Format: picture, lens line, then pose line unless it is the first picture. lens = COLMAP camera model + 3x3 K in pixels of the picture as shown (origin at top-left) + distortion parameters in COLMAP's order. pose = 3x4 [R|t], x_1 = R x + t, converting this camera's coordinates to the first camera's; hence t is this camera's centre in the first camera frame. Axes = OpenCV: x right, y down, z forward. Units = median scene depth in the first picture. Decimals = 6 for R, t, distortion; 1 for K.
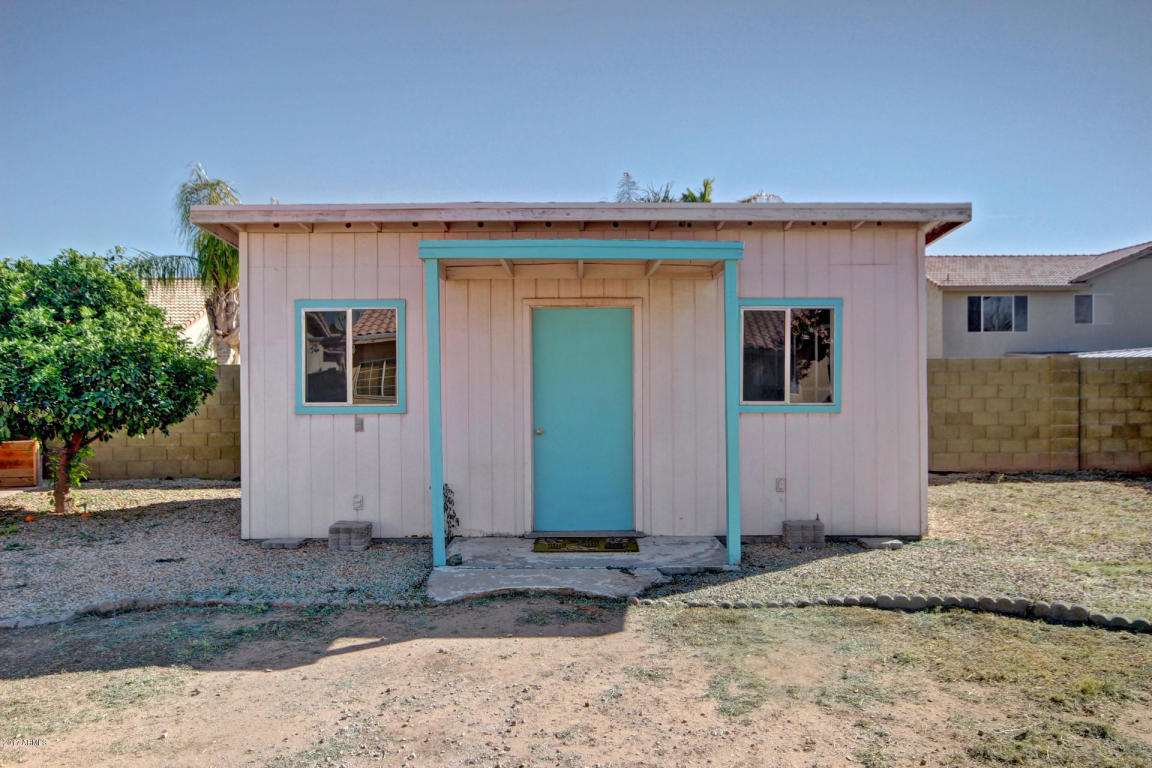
lens RADIAL K [[816.6, 0, 575.1], [0, 816.6, 389.2], [0, 0, 1]] dist [0.002486, 0.000857]
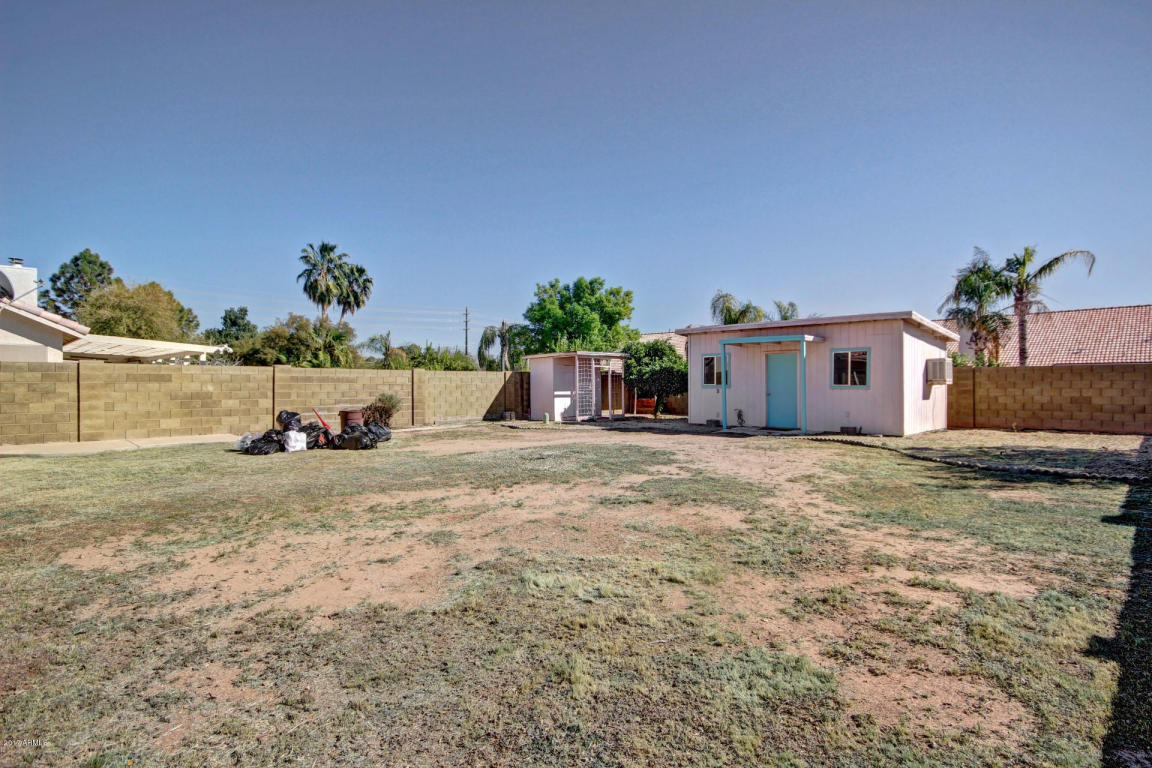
lens RADIAL K [[602.7, 0, 579.9], [0, 602.7, 384.2], [0, 0, 1]] dist [0.002344, -0.000986]
pose [[0.698617, 0.004782, -0.715479, 0.642918], [-0.009180, 0.999955, -0.002280, 0.015199], [0.715437, 0.008161, 0.698630, -0.651420]]
